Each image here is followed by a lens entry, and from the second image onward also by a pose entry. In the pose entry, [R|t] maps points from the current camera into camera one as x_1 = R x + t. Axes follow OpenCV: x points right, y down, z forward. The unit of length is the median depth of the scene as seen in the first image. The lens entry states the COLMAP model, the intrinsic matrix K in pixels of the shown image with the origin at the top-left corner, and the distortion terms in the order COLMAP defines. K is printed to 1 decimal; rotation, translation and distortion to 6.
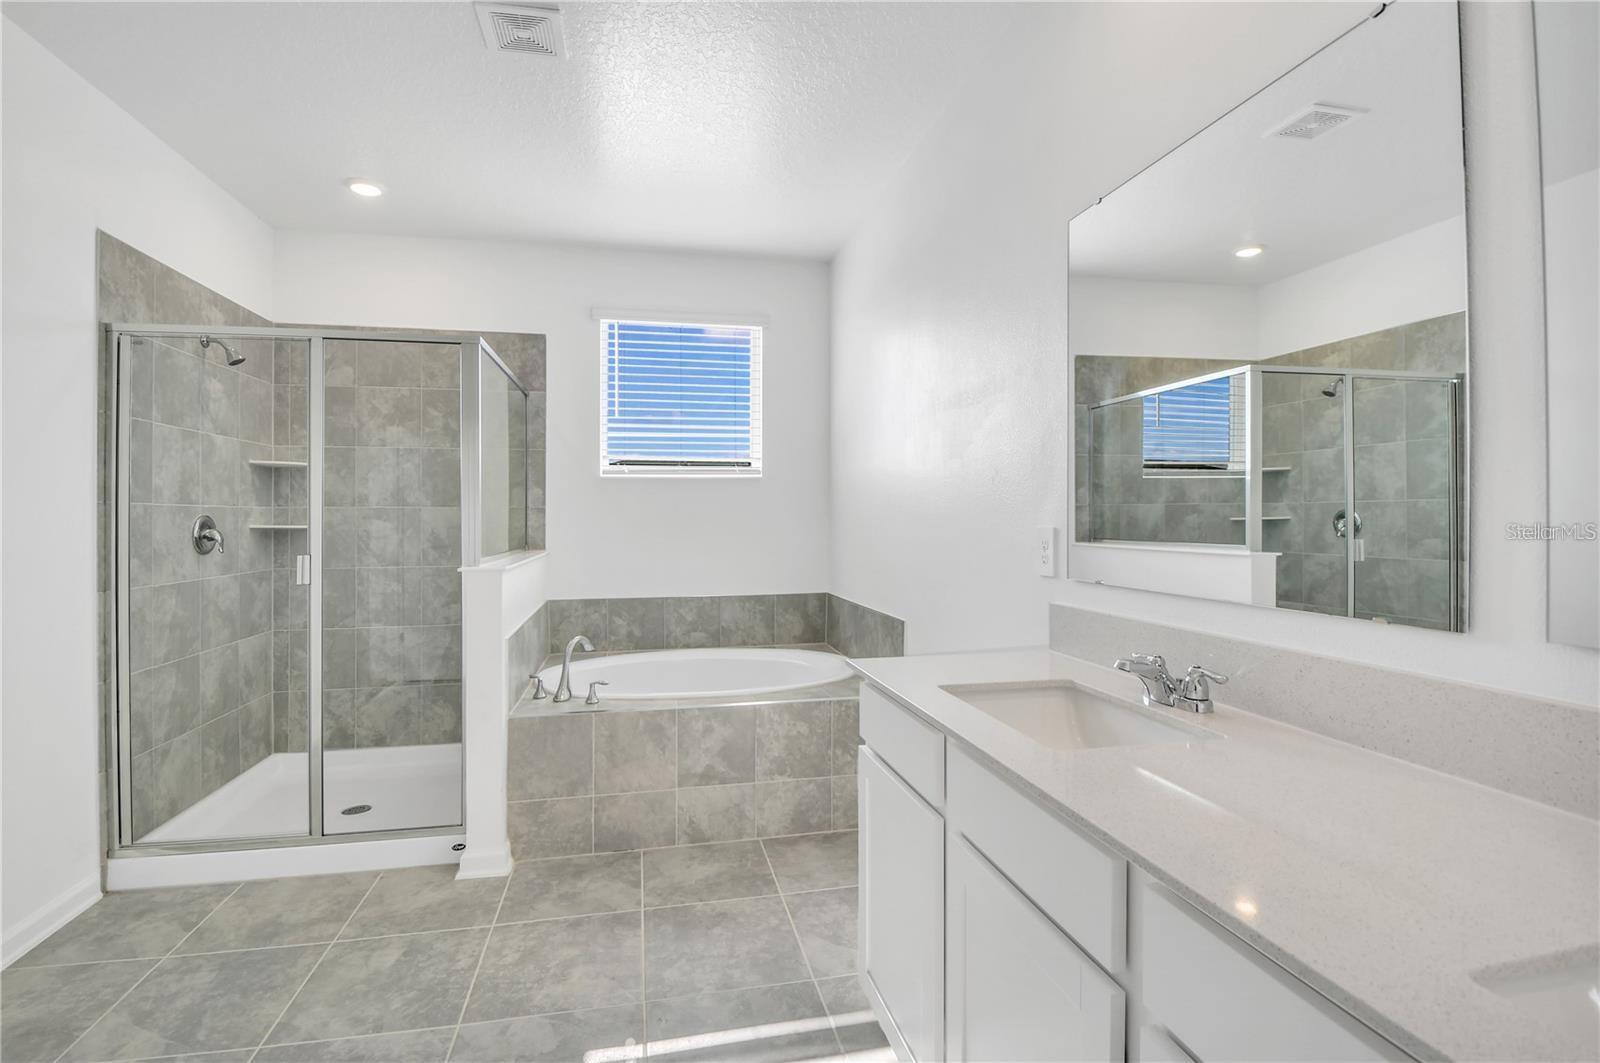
lens RADIAL K [[734.6, 0, 778.2], [0, 734.6, 530.4], [0, 0, 1]] dist [0.004926, -0.016134]
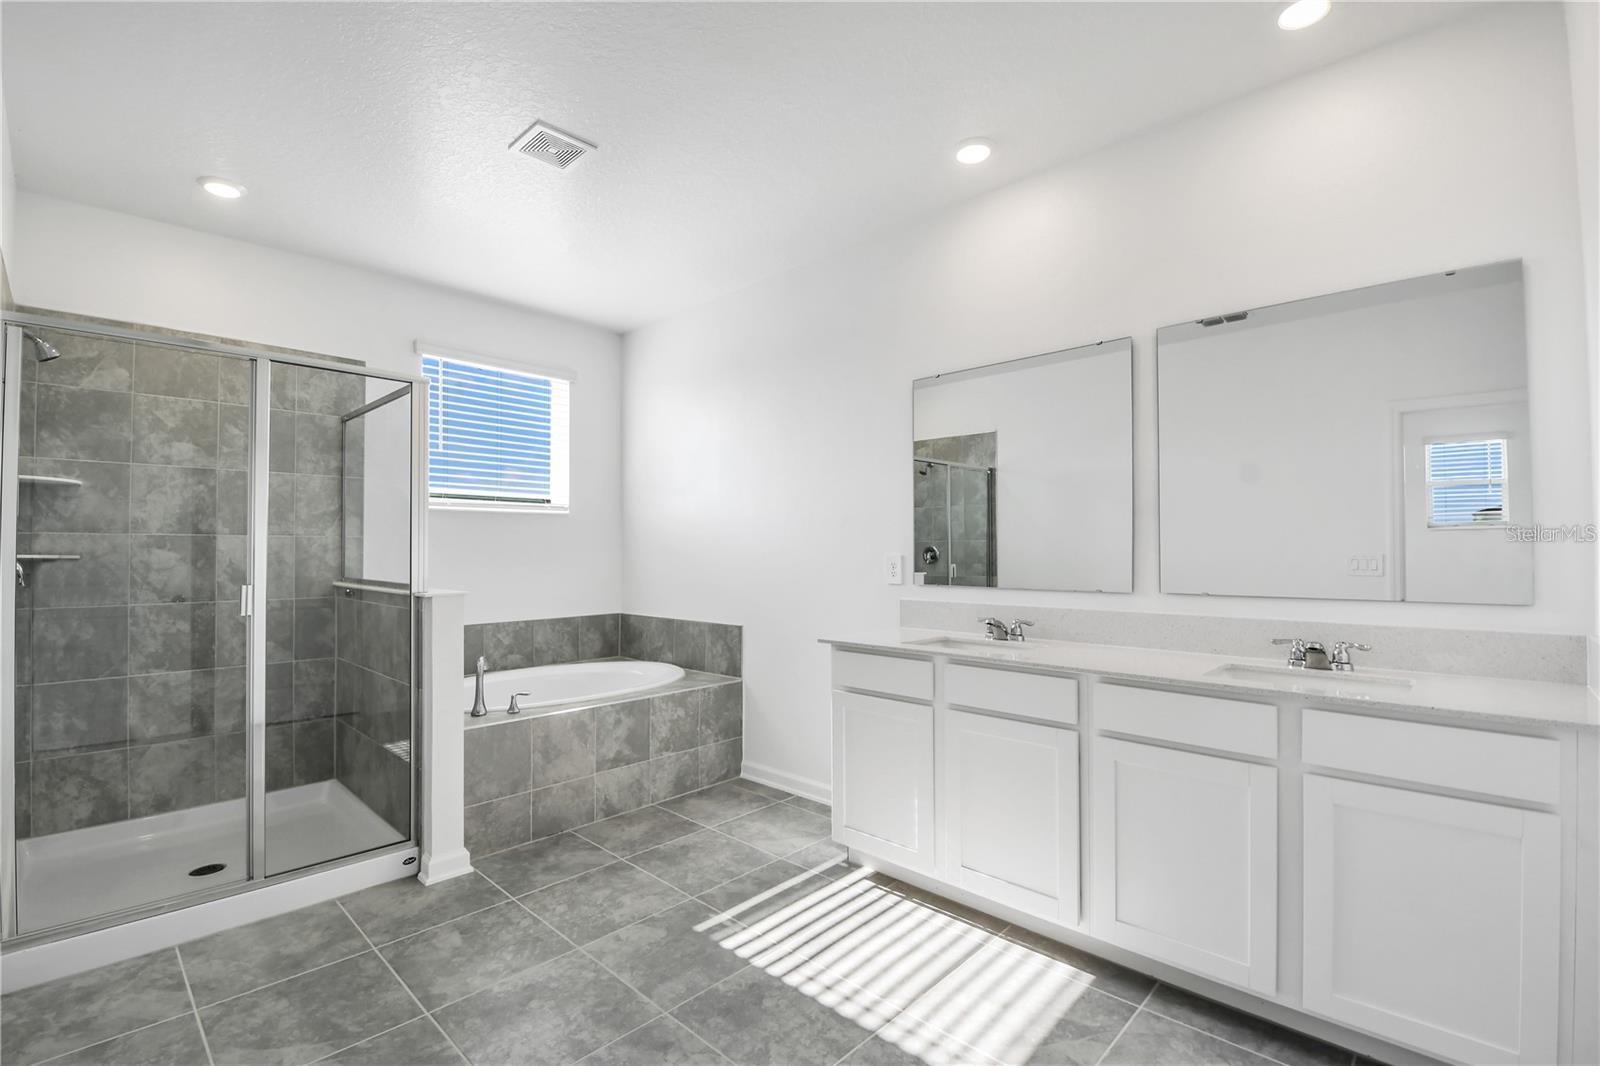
lens RADIAL K [[720.7, 0, 801.9], [0, 720.7, 549.4], [0, 0, 1]] dist [0.000008, -0.015751]
pose [[0.812234, 0.005315, 0.583308, -0.539176], [0.006181, 0.999824, -0.017718, 0.007262], [-0.583299, 0.017997, 0.812058, -0.156631]]
